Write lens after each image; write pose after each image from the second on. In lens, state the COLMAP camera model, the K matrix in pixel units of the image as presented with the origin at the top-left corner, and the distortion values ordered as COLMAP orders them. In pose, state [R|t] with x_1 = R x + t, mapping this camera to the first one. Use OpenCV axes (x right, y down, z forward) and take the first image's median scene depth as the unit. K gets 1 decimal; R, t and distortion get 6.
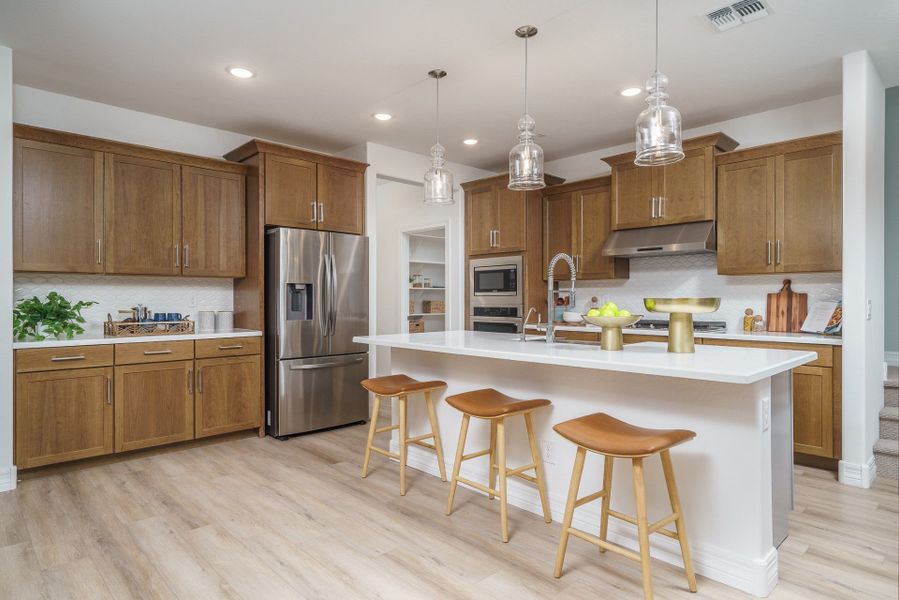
lens RADIAL K [[509.6, 0, 449.5], [0, 509.6, 300.0], [0, 0, 1]] dist [0.015386, -0.002194]
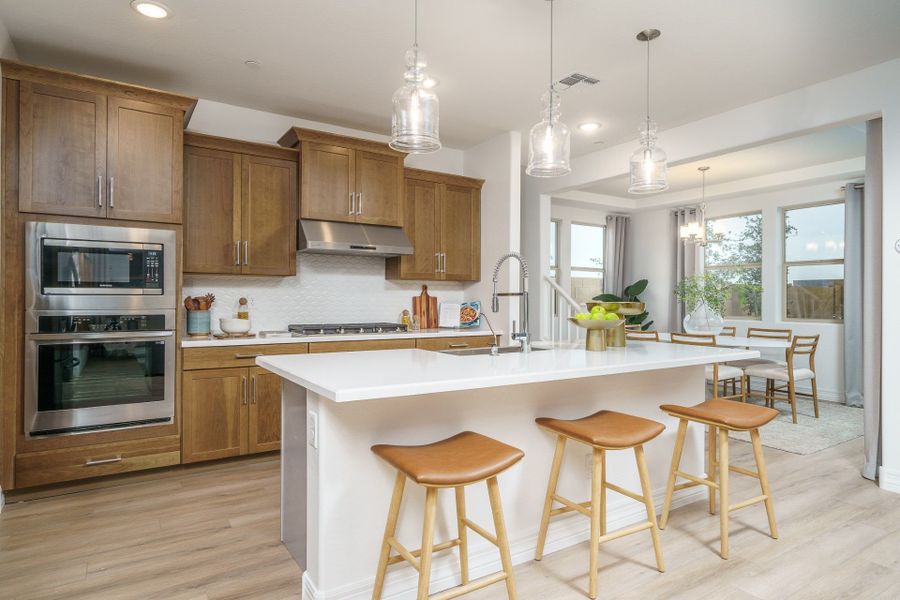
lens RADIAL K [[510.2, 0, 450.0], [0, 510.2, 300.0], [0, 0, 1]] dist [0.015386, -0.002194]
pose [[0.209996, 0.001445, 0.977701, -0.507940], [-0.003993, 0.999992, -0.000620, -0.004731], [-0.977694, -0.003774, 0.210000, 0.688292]]
